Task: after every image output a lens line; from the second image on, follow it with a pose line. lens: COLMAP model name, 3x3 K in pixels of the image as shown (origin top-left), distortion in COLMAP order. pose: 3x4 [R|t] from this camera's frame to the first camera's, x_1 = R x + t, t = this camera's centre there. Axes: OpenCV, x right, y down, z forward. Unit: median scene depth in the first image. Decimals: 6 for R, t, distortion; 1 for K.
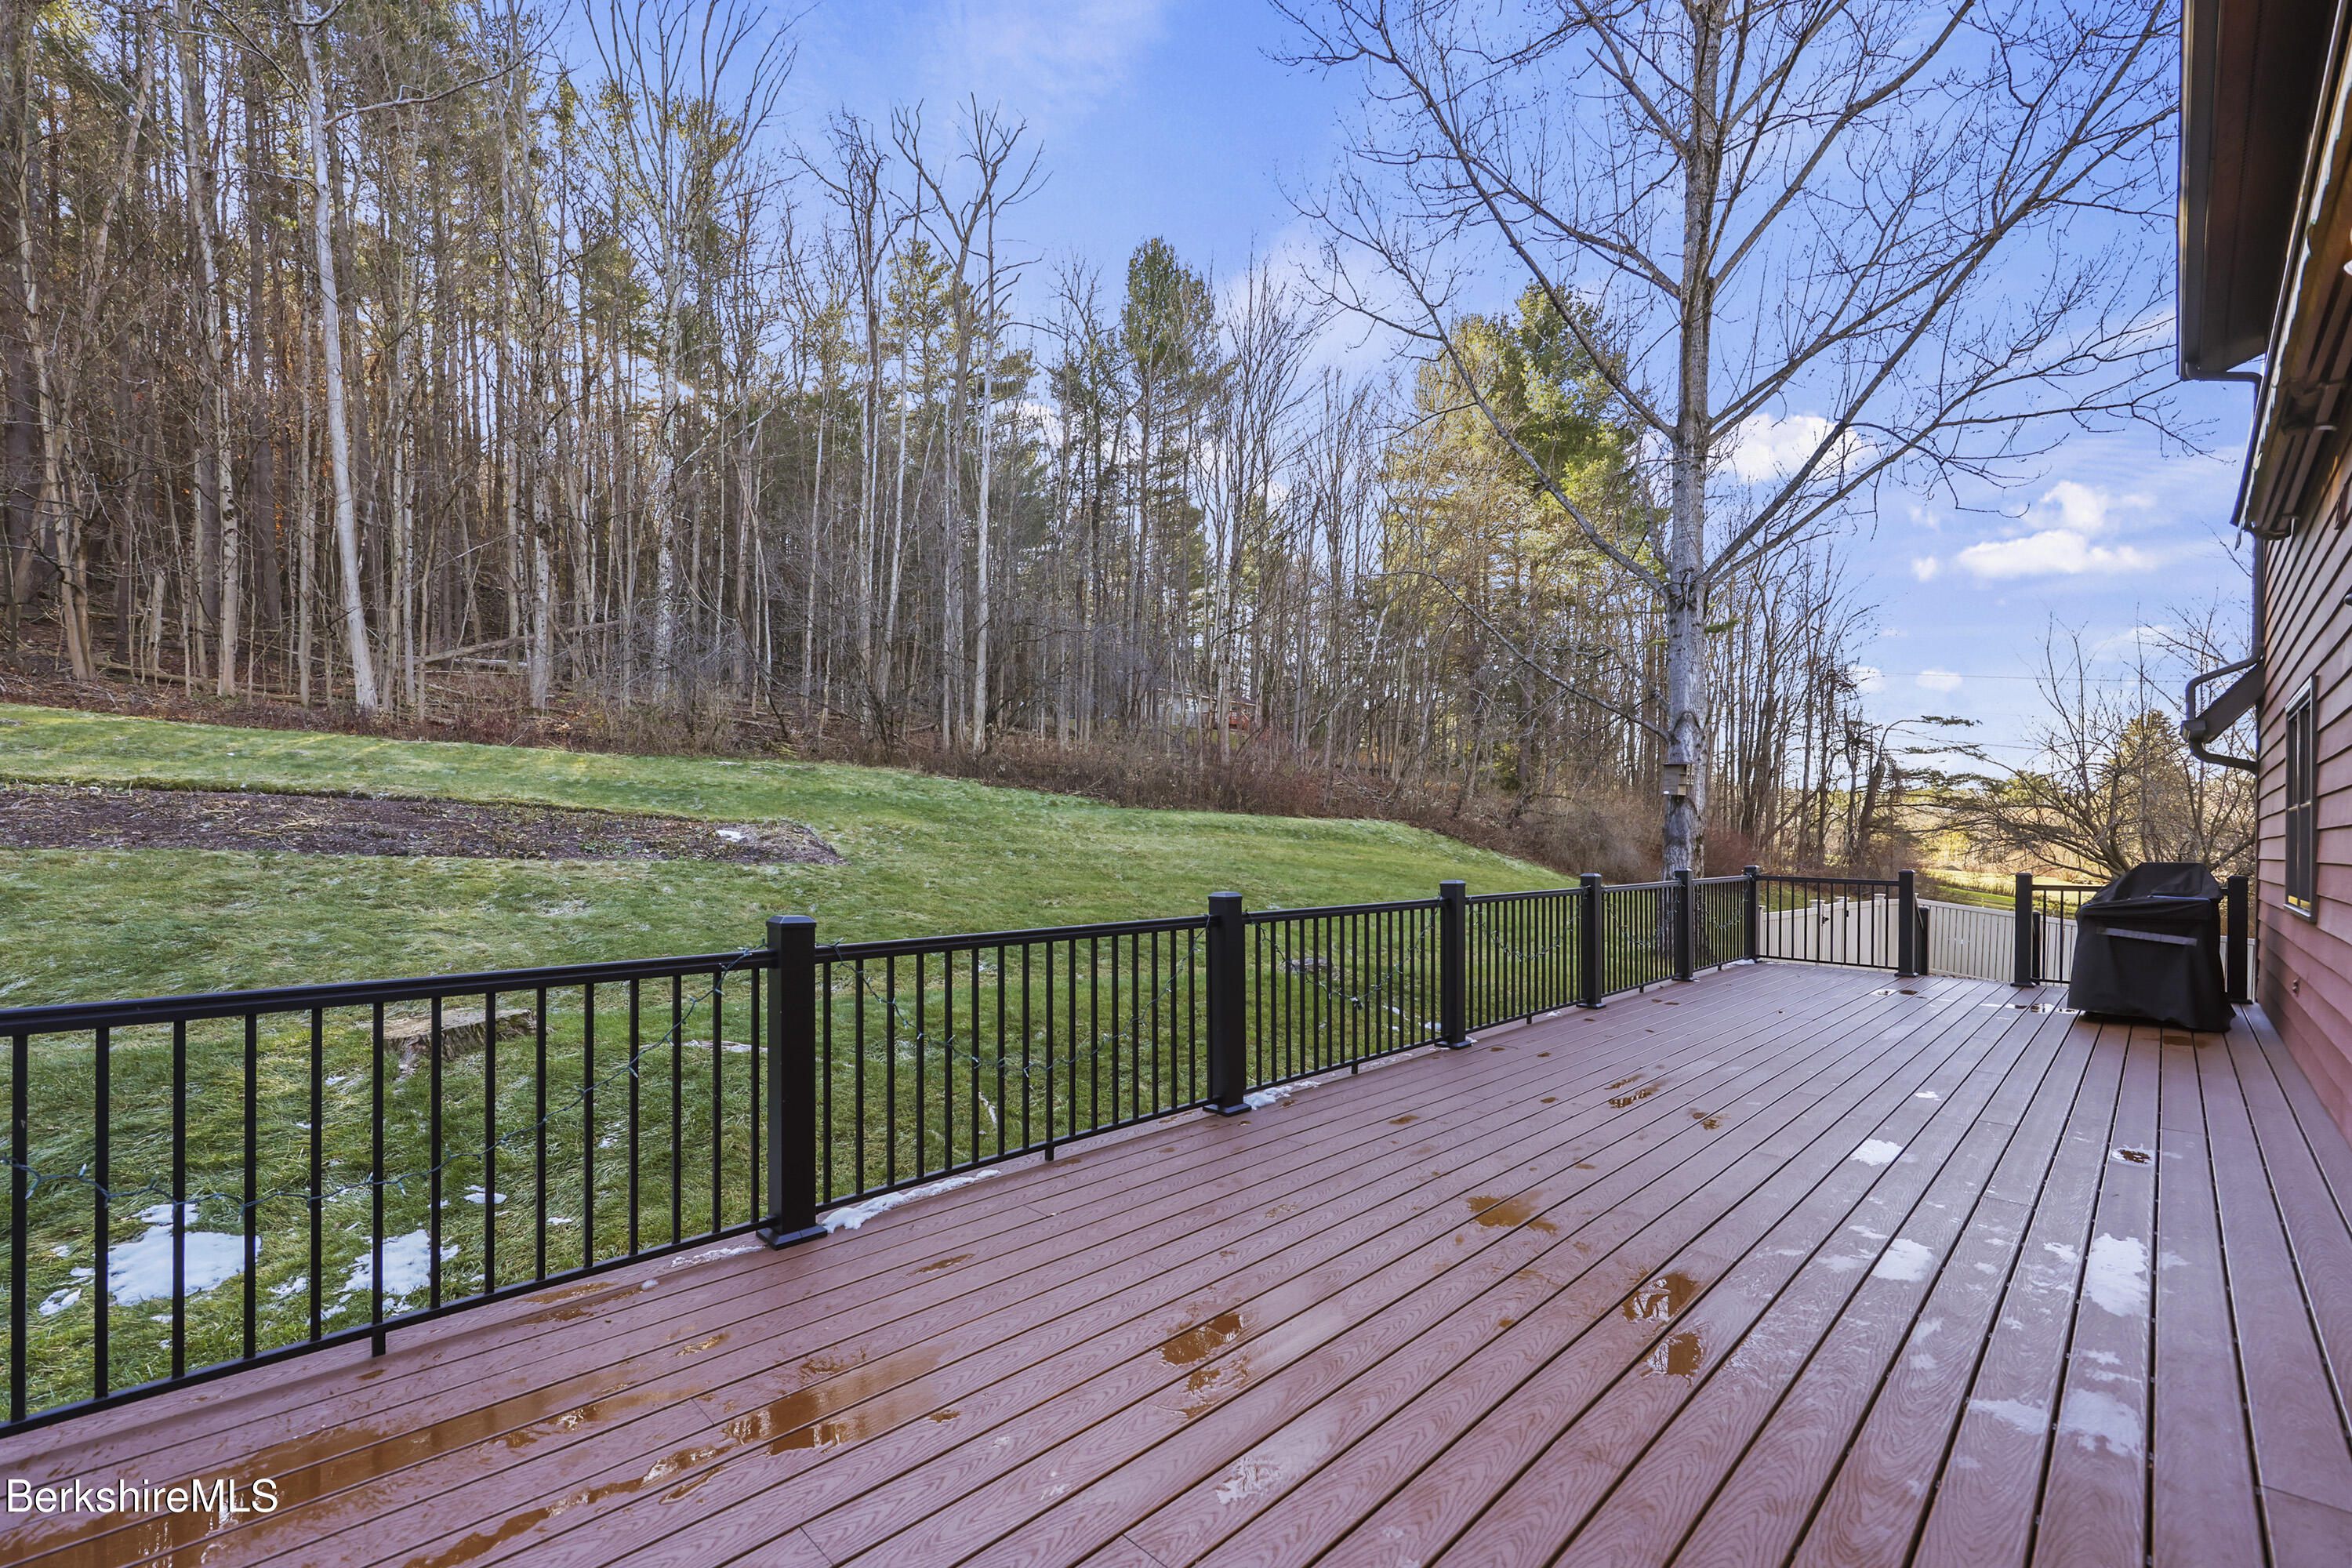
lens RADIAL K [[971.8, 0, 1212.2], [0, 971.8, 814.2], [0, 0, 1]] dist [0.003630, -0.000349]
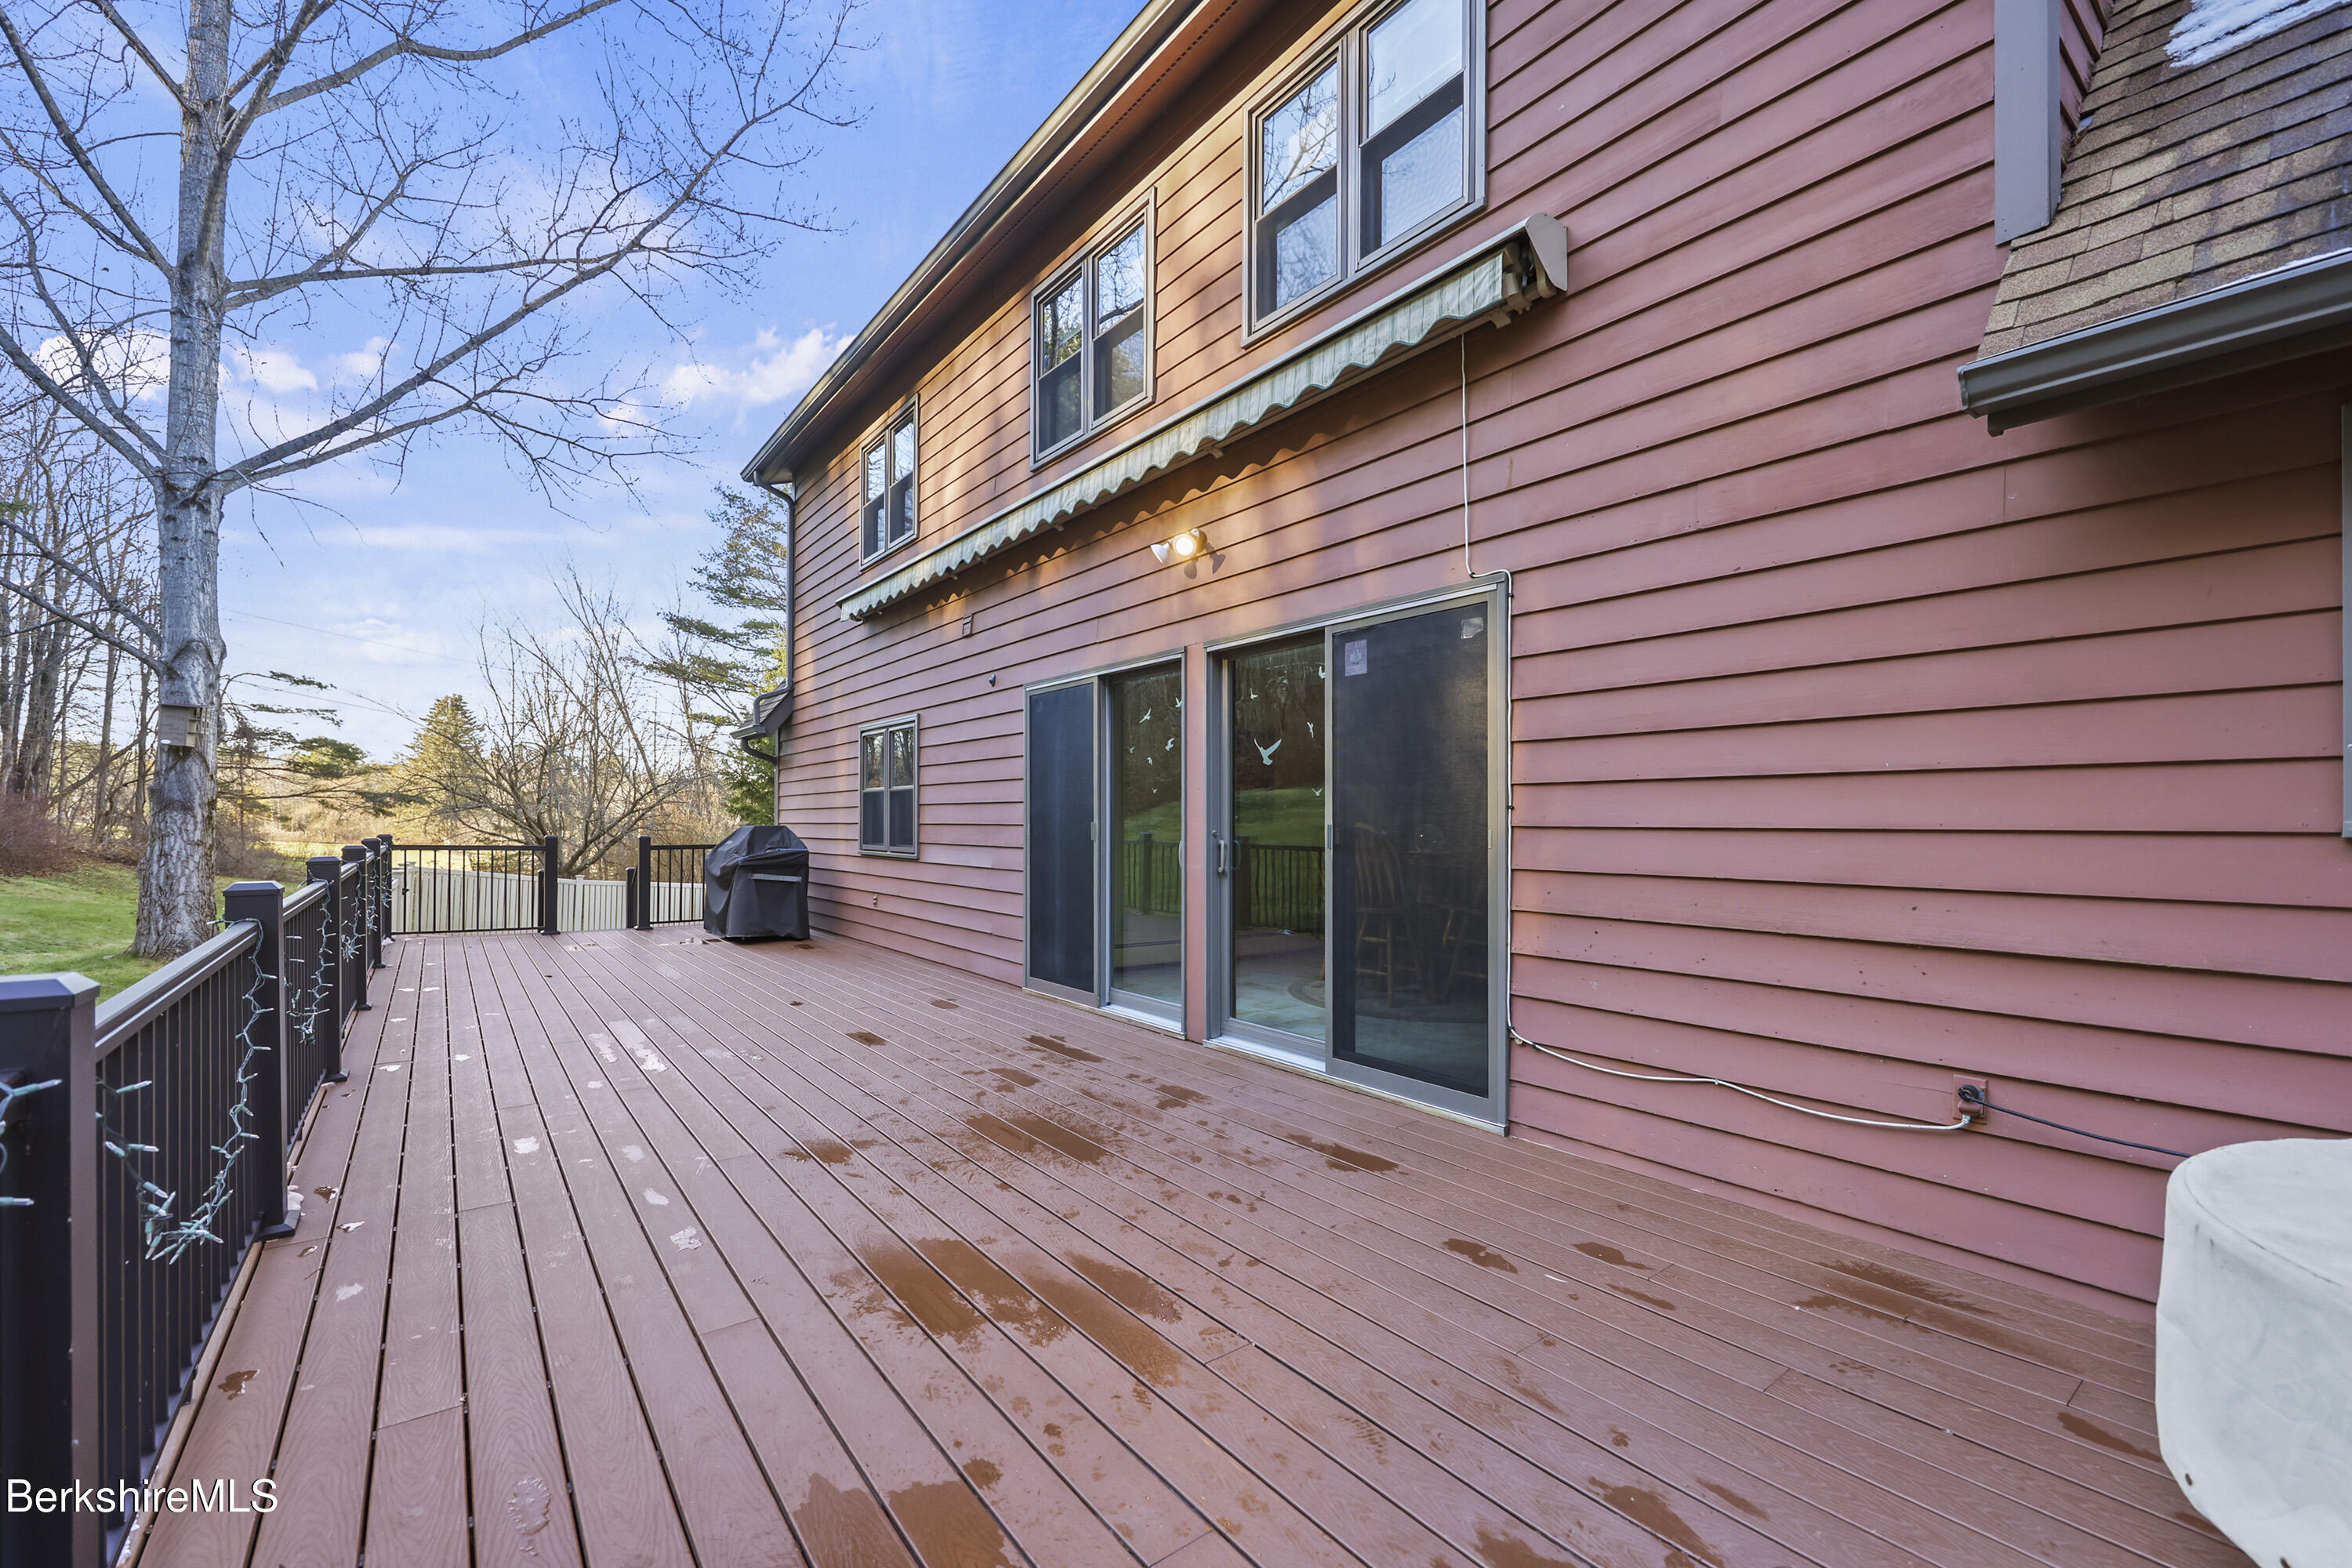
lens RADIAL K [[971.8, 0, 1163.7], [0, 971.8, 784.4], [0, 0, 1]] dist [0.003630, -0.000349]
pose [[0.142272, 0.034489, 0.989227, -0.162581], [-0.036799, 0.998886, -0.029533, 0.004355], [-0.989143, -0.032201, 0.143383, 0.107255]]
